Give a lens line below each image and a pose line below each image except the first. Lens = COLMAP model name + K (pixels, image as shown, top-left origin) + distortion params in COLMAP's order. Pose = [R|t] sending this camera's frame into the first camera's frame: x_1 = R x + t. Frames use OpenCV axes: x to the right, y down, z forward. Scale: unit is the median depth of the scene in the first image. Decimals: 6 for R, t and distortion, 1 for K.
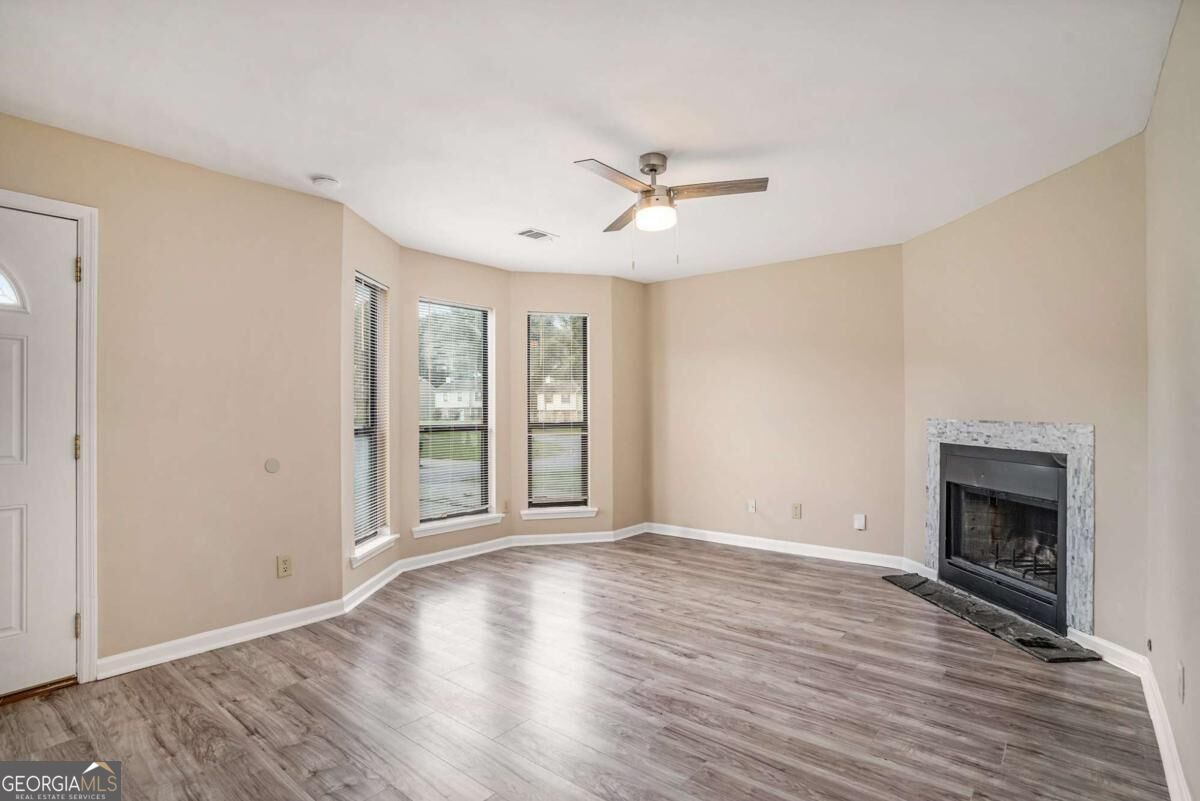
lens RADIAL K [[618.4, 0, 599.2], [0, 618.4, 402.3], [0, 0, 1]] dist [-0.021107, 0.004258]
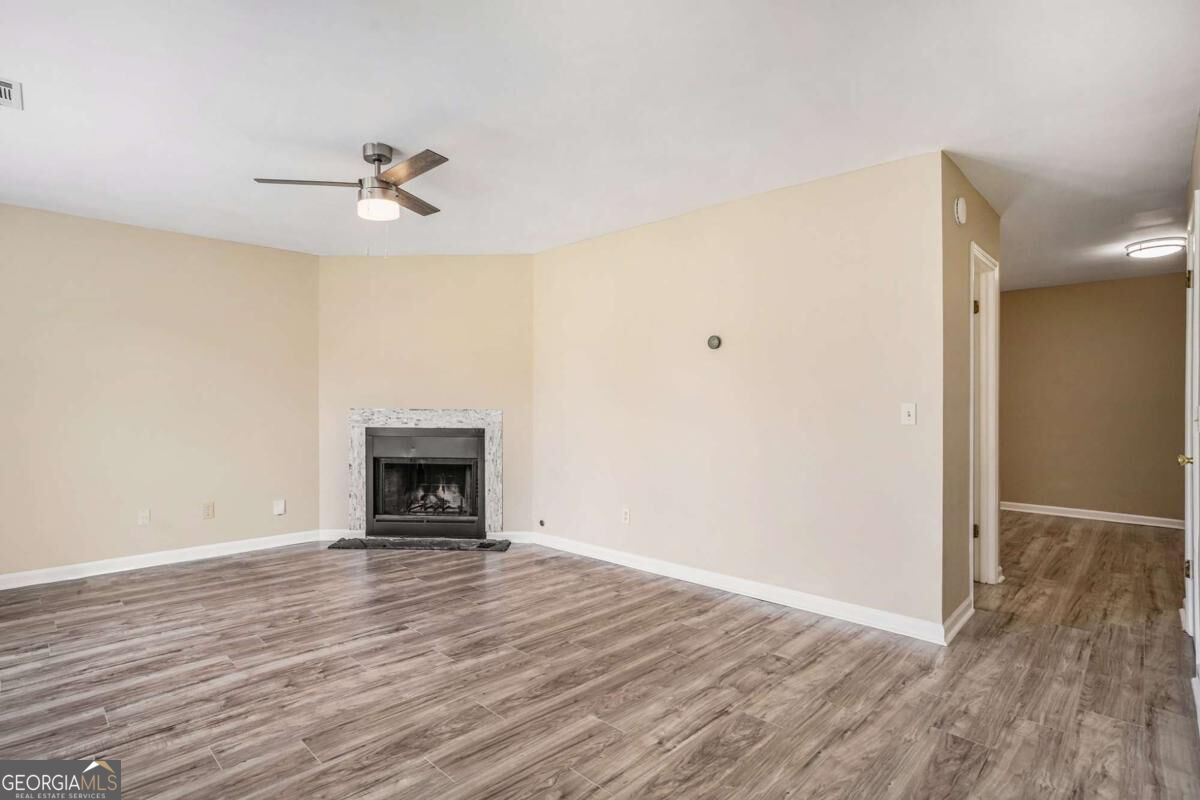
lens RADIAL K [[618.4, 0, 600.0], [0, 618.4, 405.0], [0, 0, 1]] dist [-0.021107, 0.004258]
pose [[0.076394, 0.001497, 0.997077, -0.774117], [-0.014131, 0.999900, -0.000419, 0.016018], [-0.996978, -0.014057, 0.076407, 0.500882]]
